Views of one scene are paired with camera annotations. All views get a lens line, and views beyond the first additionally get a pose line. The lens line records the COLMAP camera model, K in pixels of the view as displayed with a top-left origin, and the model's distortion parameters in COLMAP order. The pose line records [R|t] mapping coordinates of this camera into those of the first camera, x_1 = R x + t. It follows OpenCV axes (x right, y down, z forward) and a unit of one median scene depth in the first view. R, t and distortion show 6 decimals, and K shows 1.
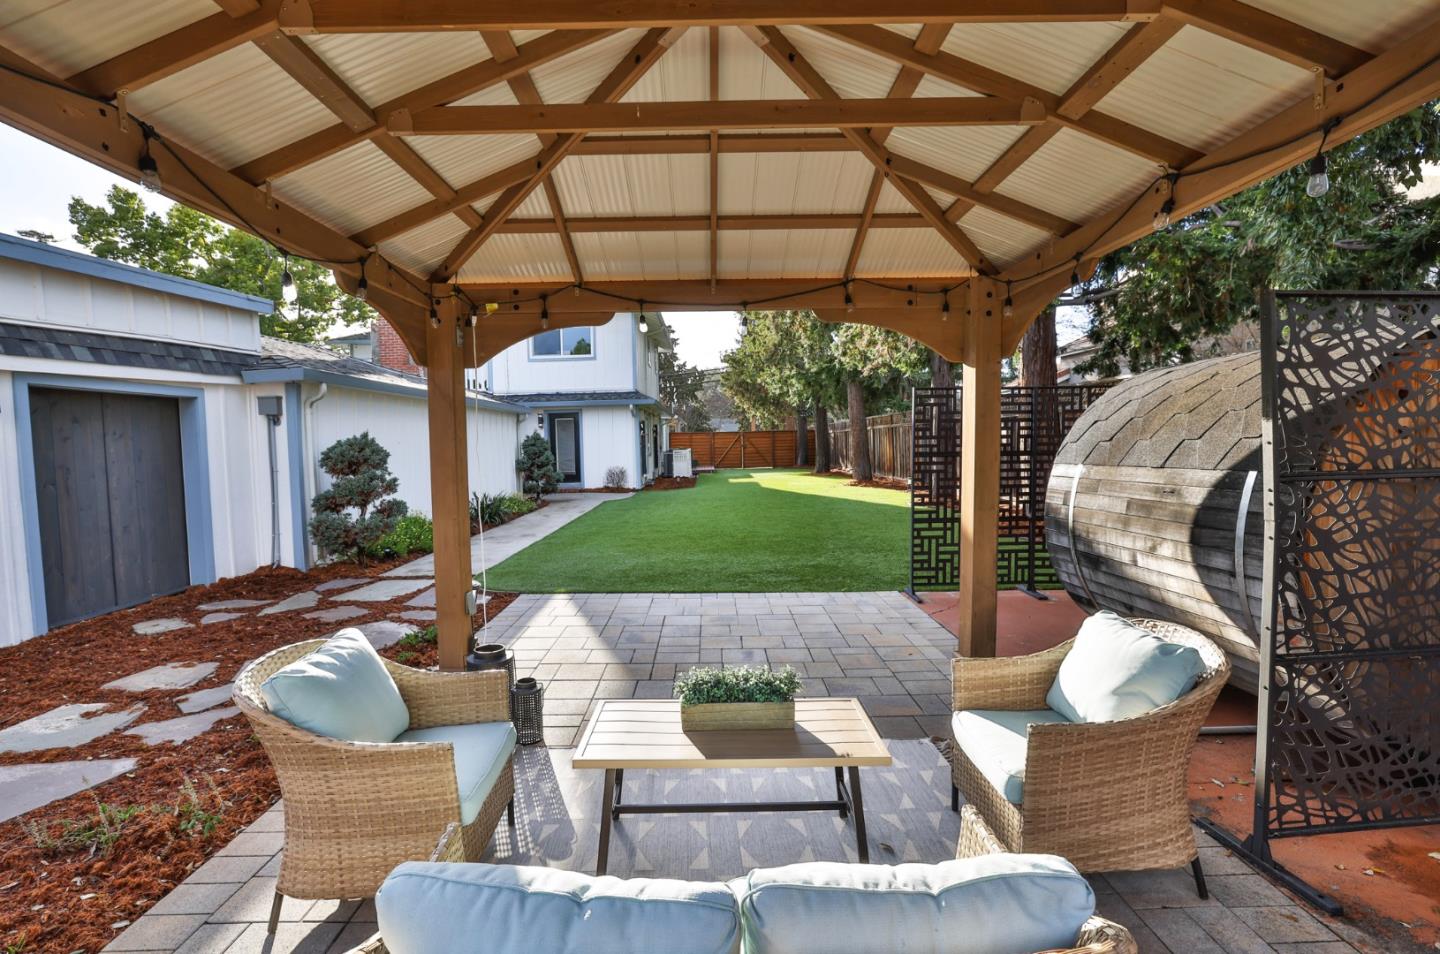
lens RADIAL K [[677.8, 0, 720.0], [0, 677.8, 477.0], [0, 0, 1]] dist [-0.024592, 0.000153]
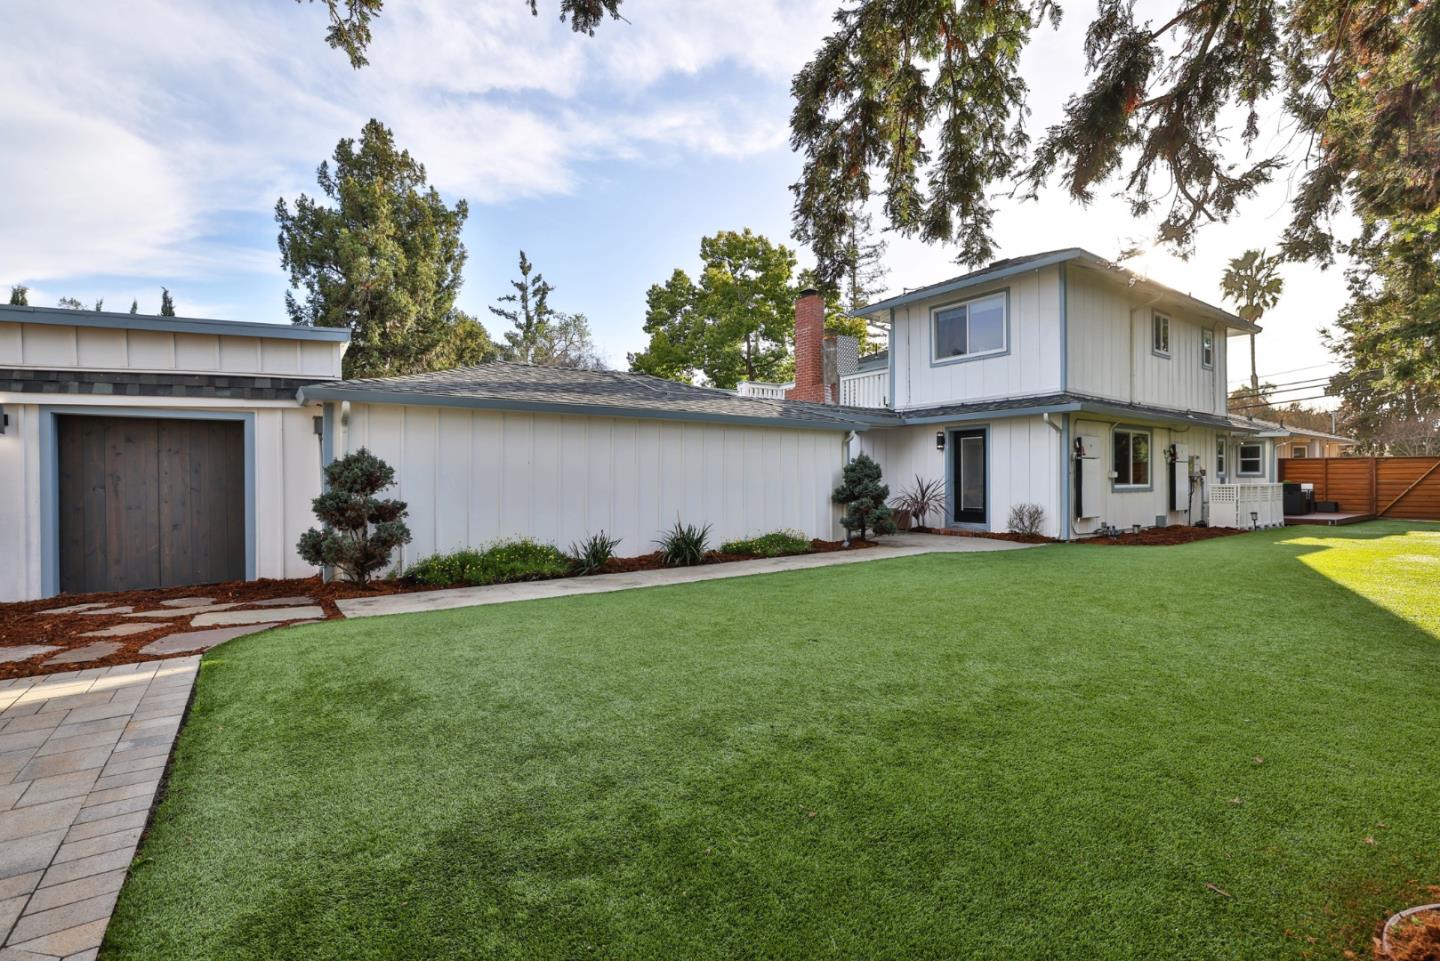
lens RADIAL K [[652.3, 0, 720.0], [0, 652.3, 480.5], [0, 0, 1]] dist [-0.042753, 0.010733]
pose [[0.562981, 0.023312, -0.826141, 0.693906], [-0.054251, 0.998489, -0.008795, -0.055601], [0.824687, 0.049771, 0.563395, 1.212464]]
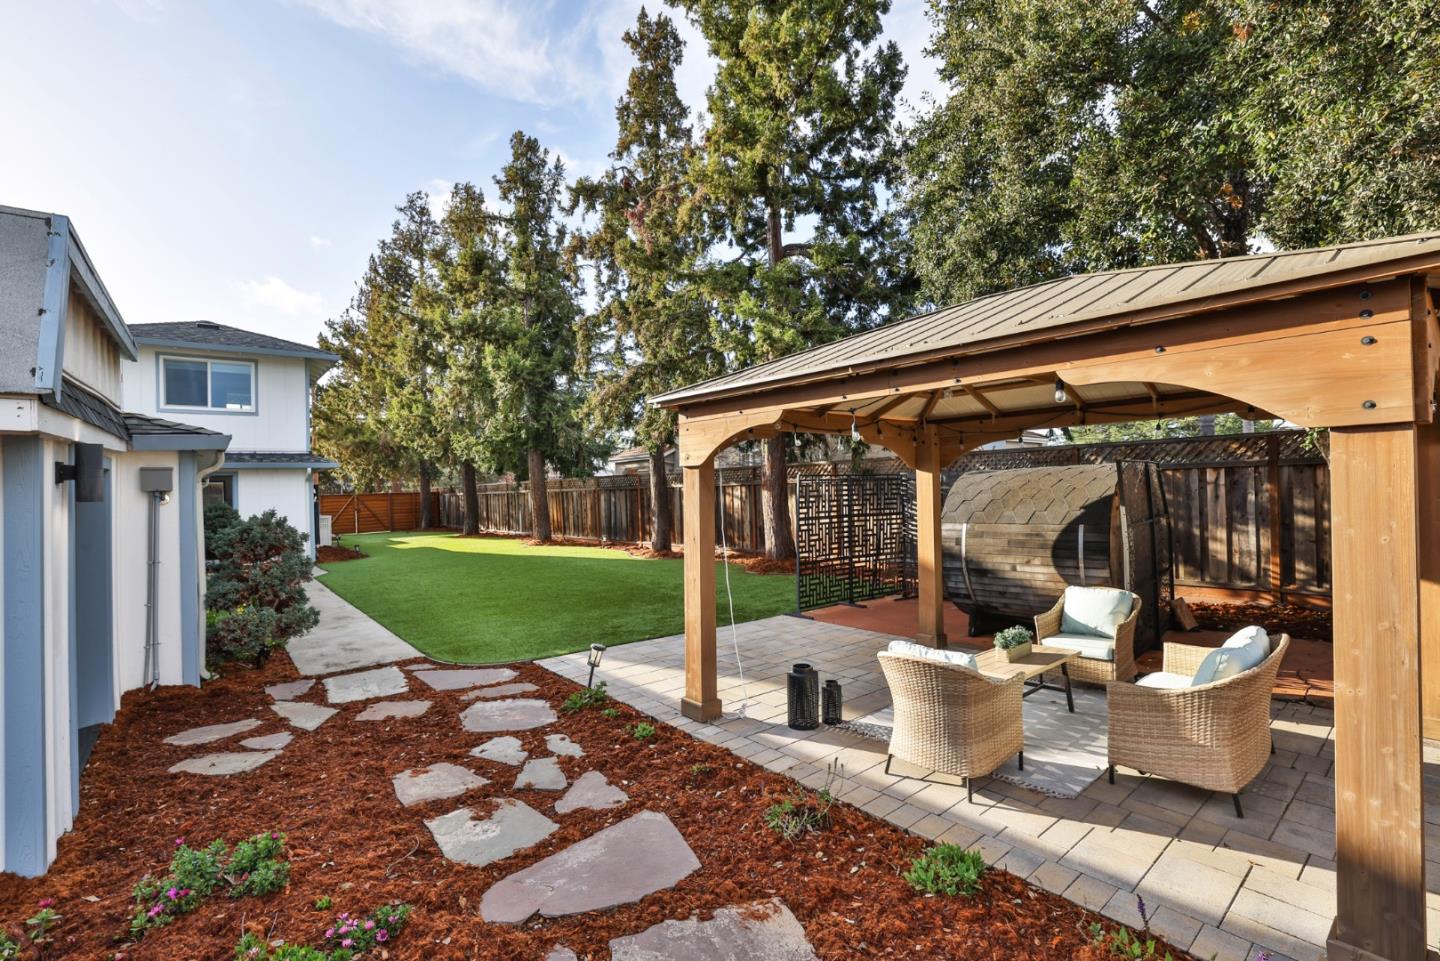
lens RADIAL K [[652.3, 0, 720.0], [0, 652.3, 480.5], [0, 0, 1]] dist [-0.042753, 0.010733]
pose [[0.767247, 0.007901, 0.641303, -0.833892], [0.044138, 0.996903, -0.065088, -0.035849], [-0.639831, 0.078245, 0.764522, 0.012623]]
